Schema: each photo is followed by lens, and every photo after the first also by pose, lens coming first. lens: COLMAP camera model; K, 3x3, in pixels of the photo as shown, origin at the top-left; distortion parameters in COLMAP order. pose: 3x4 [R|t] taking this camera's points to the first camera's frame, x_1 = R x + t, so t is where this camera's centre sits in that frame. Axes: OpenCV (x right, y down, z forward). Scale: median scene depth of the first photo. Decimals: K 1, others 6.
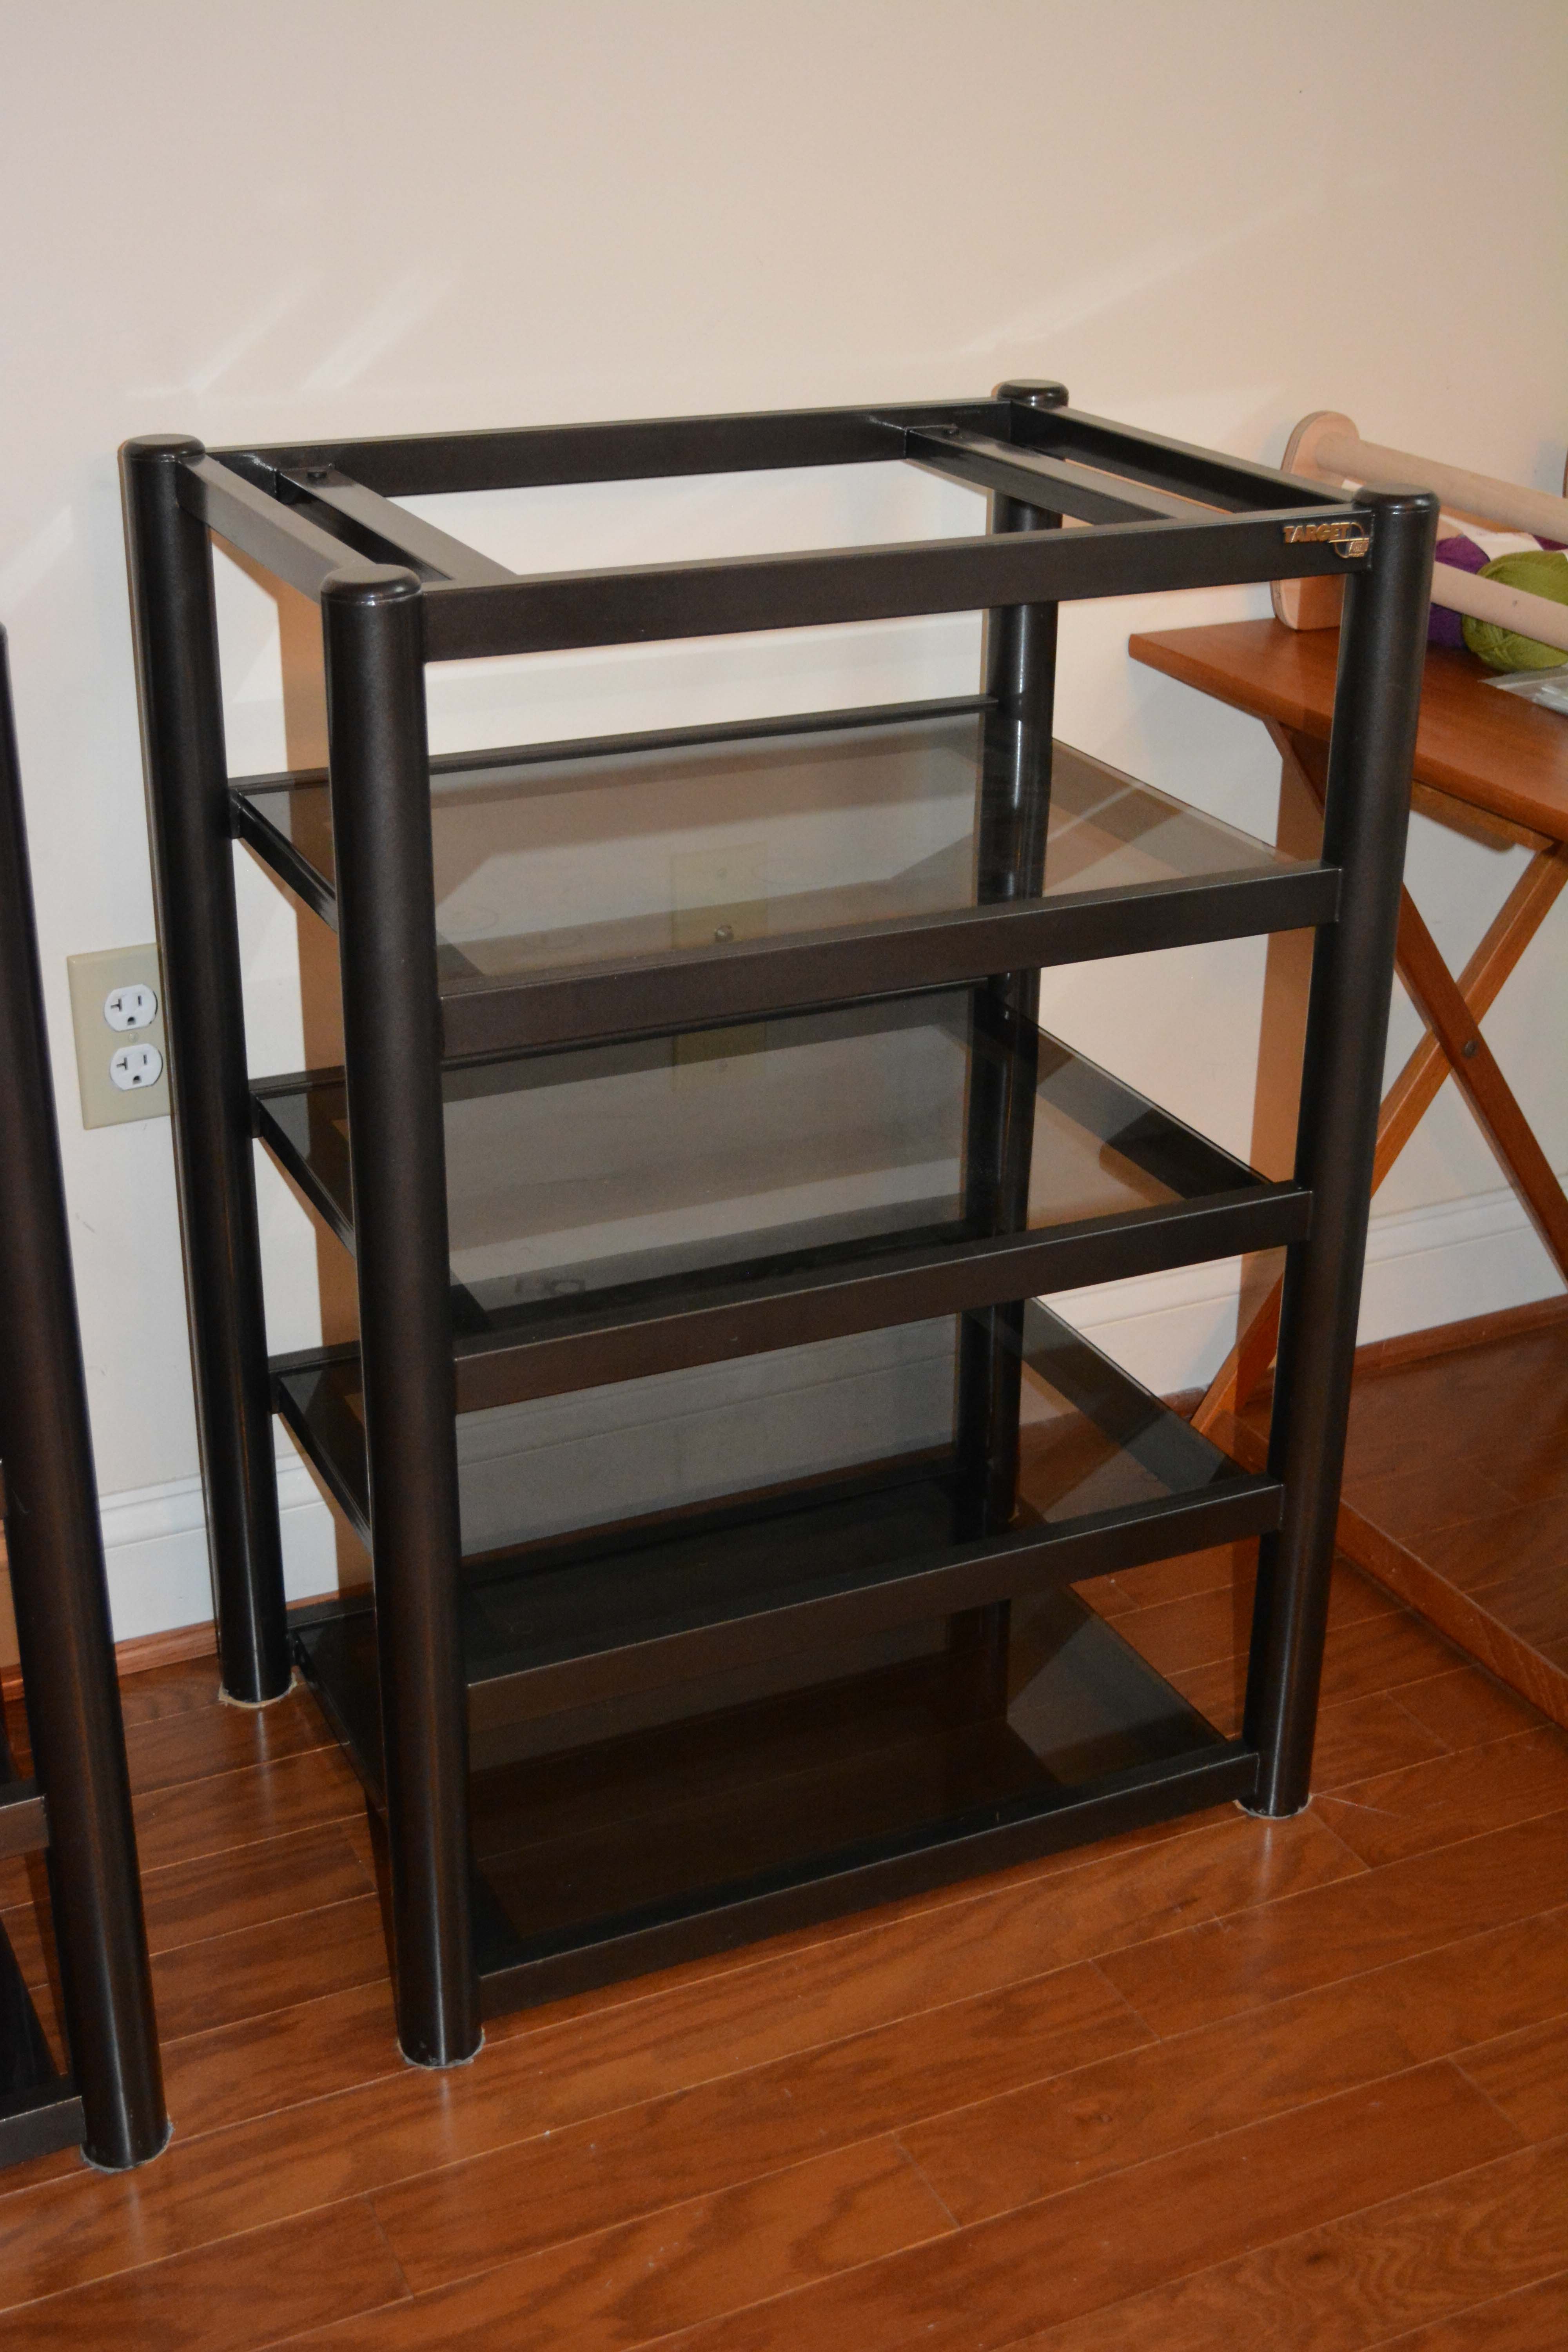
lens RADIAL K [[2870.0, 0, 786.7], [0, 2870.0, 1099.0], [0, 0, 1]] dist [0.128116, -0.048393]
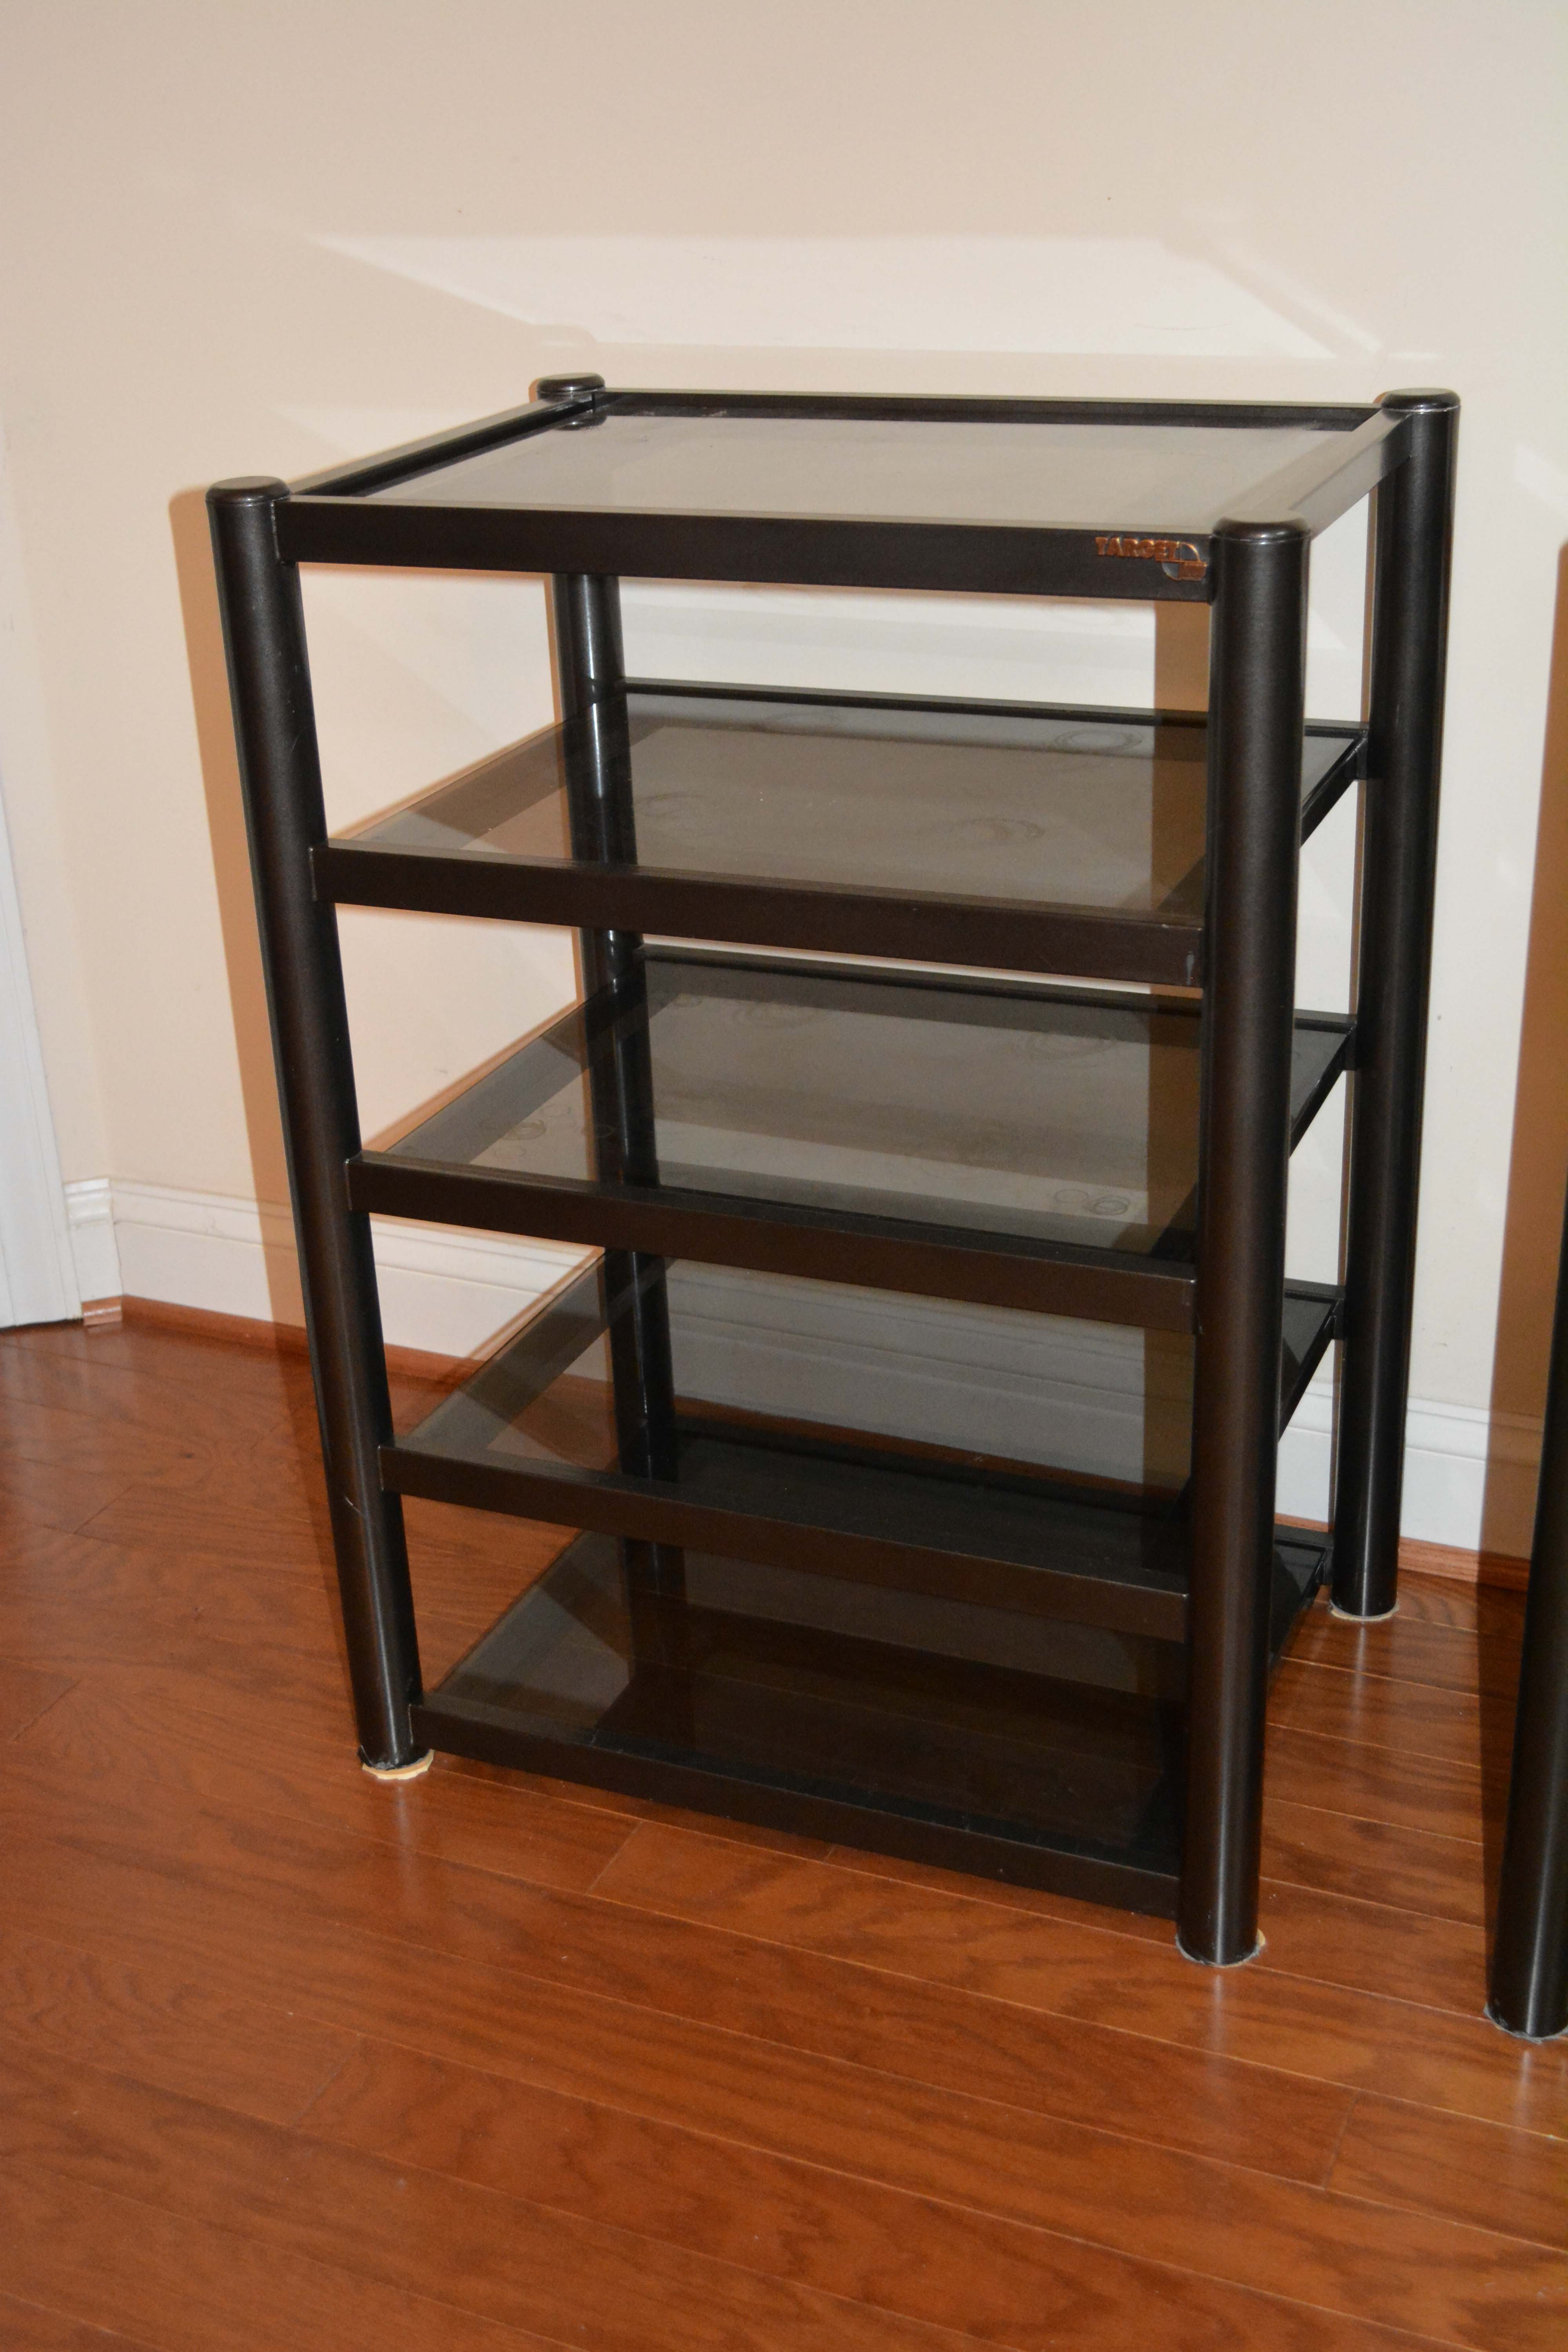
lens RADIAL K [[2664.0, 0, 784.0], [0, 2664.0, 1176.0], [0, 0, 1]] dist [0.063603, 0.004545]
pose [[0.674726, 0.261813, -0.690071, 0.308137], [-0.220073, 0.963806, 0.150489, -0.047159], [0.704494, 0.050327, 0.707923, 0.149077]]
